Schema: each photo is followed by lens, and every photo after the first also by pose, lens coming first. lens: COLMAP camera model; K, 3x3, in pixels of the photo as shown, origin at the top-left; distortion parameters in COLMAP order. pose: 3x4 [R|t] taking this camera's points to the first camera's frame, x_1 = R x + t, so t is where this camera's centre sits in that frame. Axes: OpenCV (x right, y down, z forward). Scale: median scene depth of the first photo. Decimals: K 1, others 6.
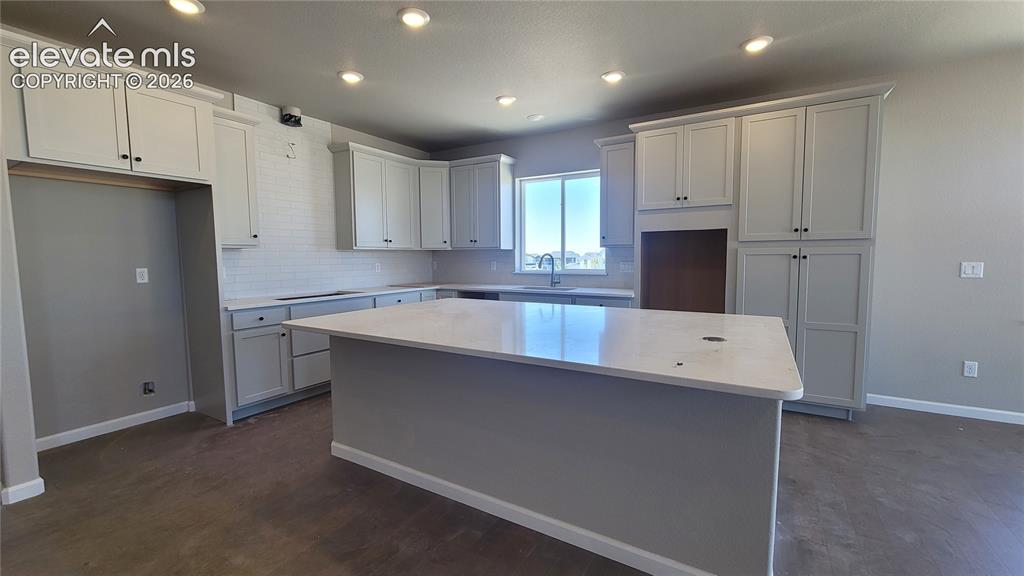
lens RADIAL K [[417.5, 0, 514.4], [0, 417.5, 288.1], [0, 0, 1]] dist [-0.000144, -0.000052]
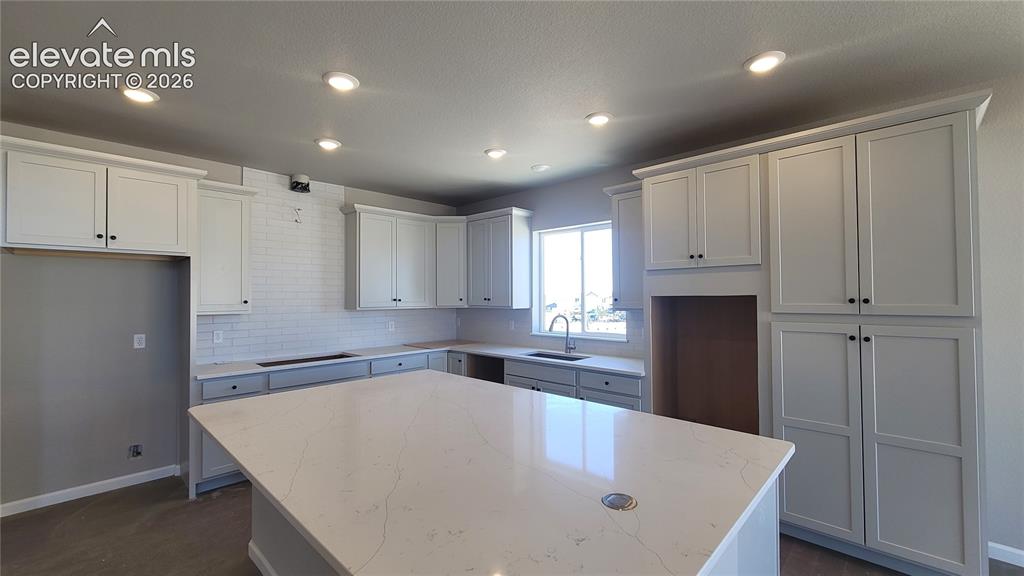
lens RADIAL K [[417.5, 0, 514.4], [0, 417.5, 288.1], [0, 0, 1]] dist [-0.000144, -0.000052]
pose [[0.974925, -0.003060, -0.222512, 0.228185], [-0.018020, 0.995536, -0.092646, -0.070783], [0.221803, 0.094333, 0.970518, 0.146879]]
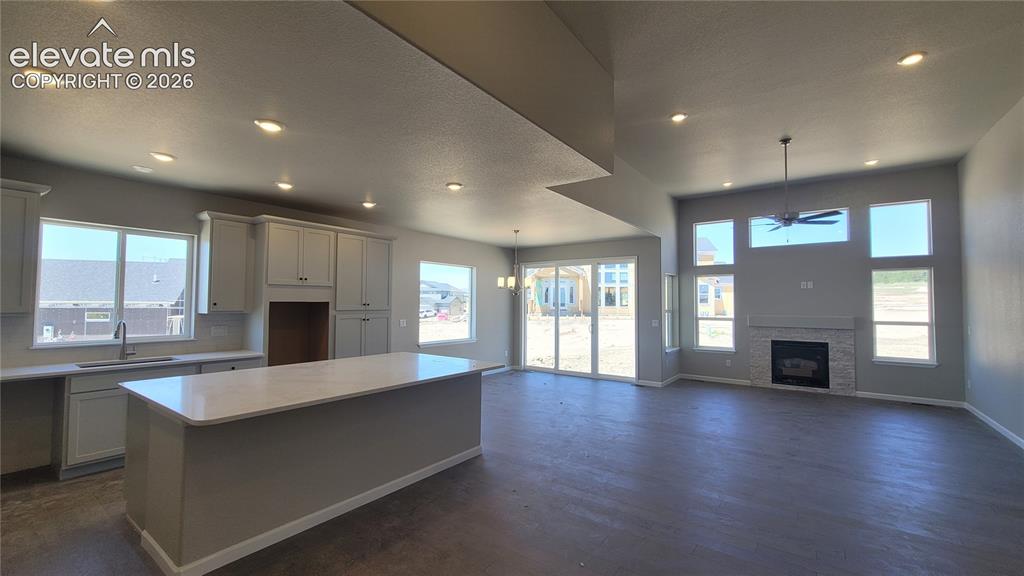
lens RADIAL K [[417.5, 0, 514.4], [0, 417.5, 288.1], [0, 0, 1]] dist [-0.000144, -0.000052]
pose [[0.096939, 0.041479, 0.994426, -0.861627], [0.068596, 0.996477, -0.048251, -0.066804], [-0.992924, 0.072891, 0.093752, 0.169495]]
